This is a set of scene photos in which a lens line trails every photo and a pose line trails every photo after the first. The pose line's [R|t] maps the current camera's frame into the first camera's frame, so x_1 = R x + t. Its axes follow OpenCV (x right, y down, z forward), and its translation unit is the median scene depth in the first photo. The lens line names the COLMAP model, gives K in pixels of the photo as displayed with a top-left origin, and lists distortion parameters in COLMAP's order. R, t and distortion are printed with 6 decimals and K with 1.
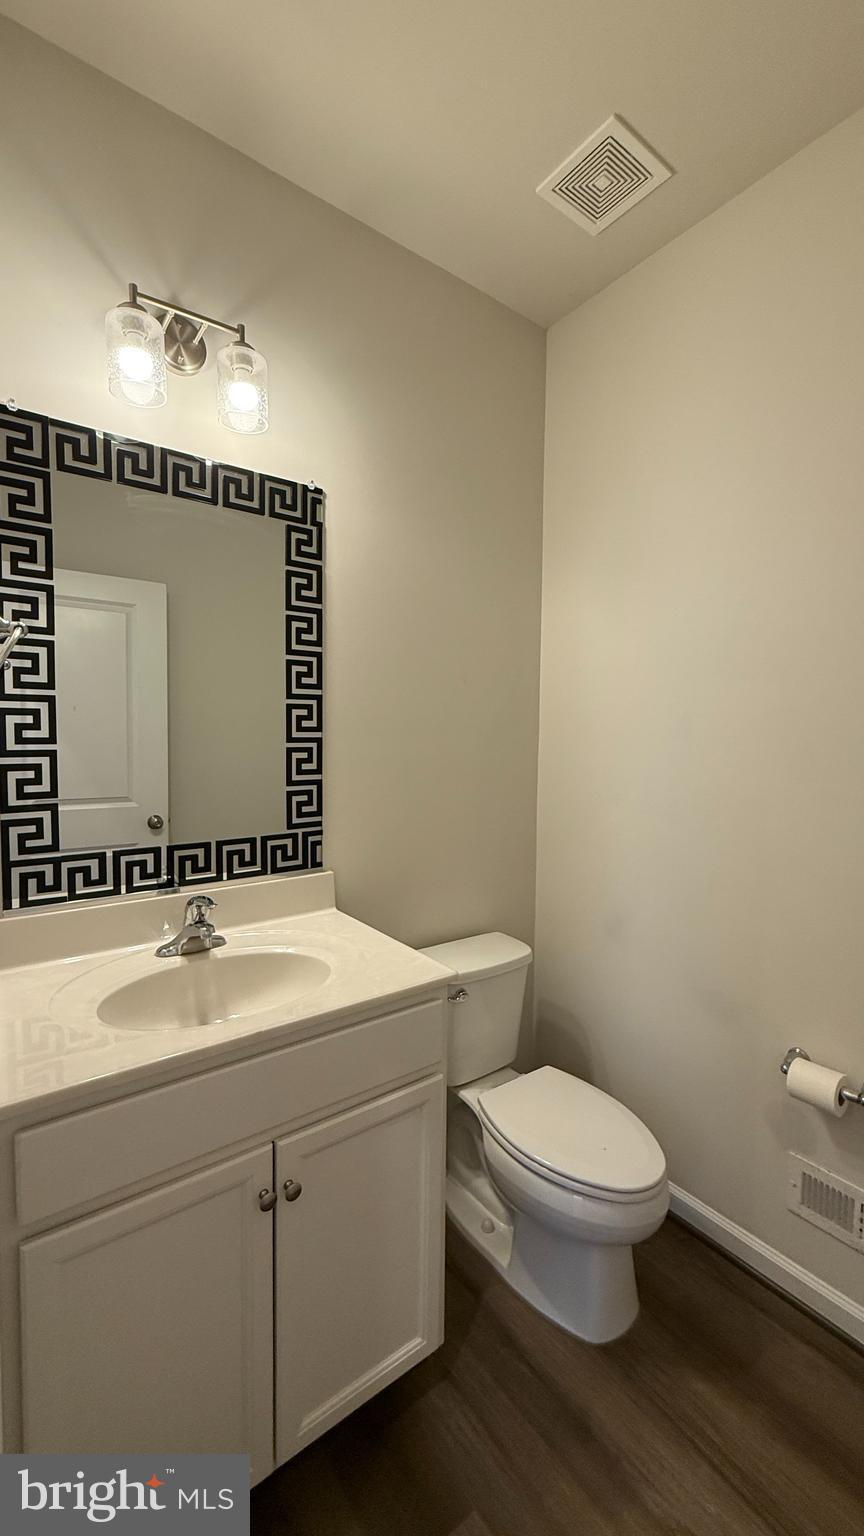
lens RADIAL K [[610.9, 0, 432.0], [0, 610.9, 768.0], [0, 0, 1]] dist [-0.001788, -0.000221]
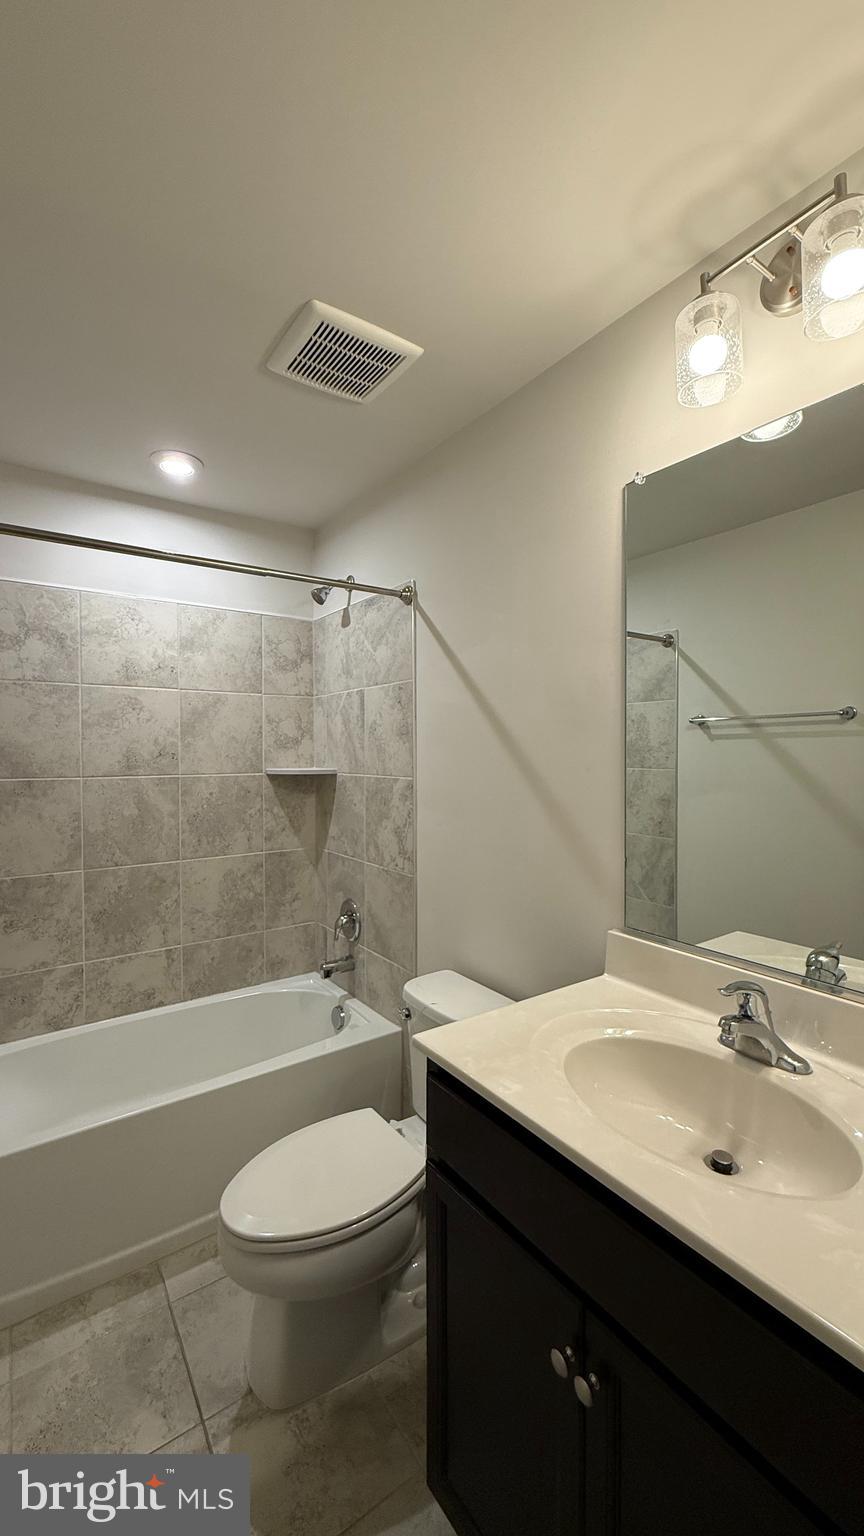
lens RADIAL K [[610.9, 0, 432.0], [0, 610.9, 768.0], [0, 0, 1]] dist [-0.001788, -0.000221]
pose [[-0.028789, 0.014862, -0.999475, 0.392080], [-0.063823, 0.997822, 0.016676, -0.047752], [0.997546, 0.064269, -0.027778, 0.610291]]
